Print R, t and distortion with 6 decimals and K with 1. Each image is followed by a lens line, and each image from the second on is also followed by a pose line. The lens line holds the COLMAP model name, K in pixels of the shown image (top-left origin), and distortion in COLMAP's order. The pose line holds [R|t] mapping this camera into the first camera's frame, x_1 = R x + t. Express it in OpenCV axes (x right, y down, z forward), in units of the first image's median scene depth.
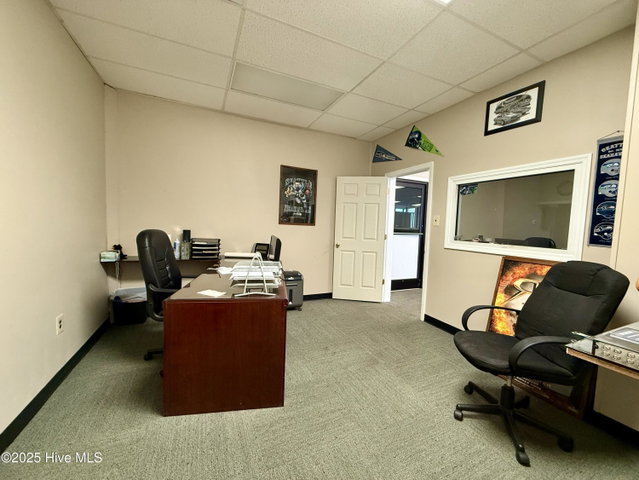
lens RADIAL K [[252.9, 0, 316.2], [0, 252.9, 240.2], [0, 0, 1]] dist [-0.003340, -0.000826]
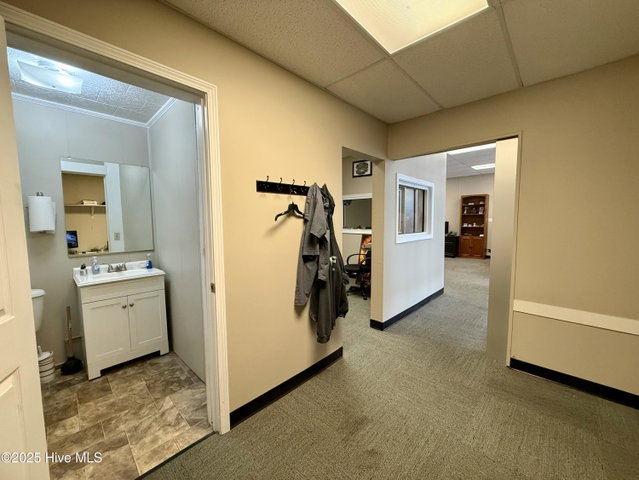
lens RADIAL K [[252.9, 0, 320.1], [0, 252.9, 240.8], [0, 0, 1]] dist [-0.003340, -0.000826]
pose [[0.925890, -0.070648, 0.371129, -0.417140], [0.063741, 0.997489, 0.030861, 0.026591], [-0.372377, -0.004918, 0.928069, -0.886408]]
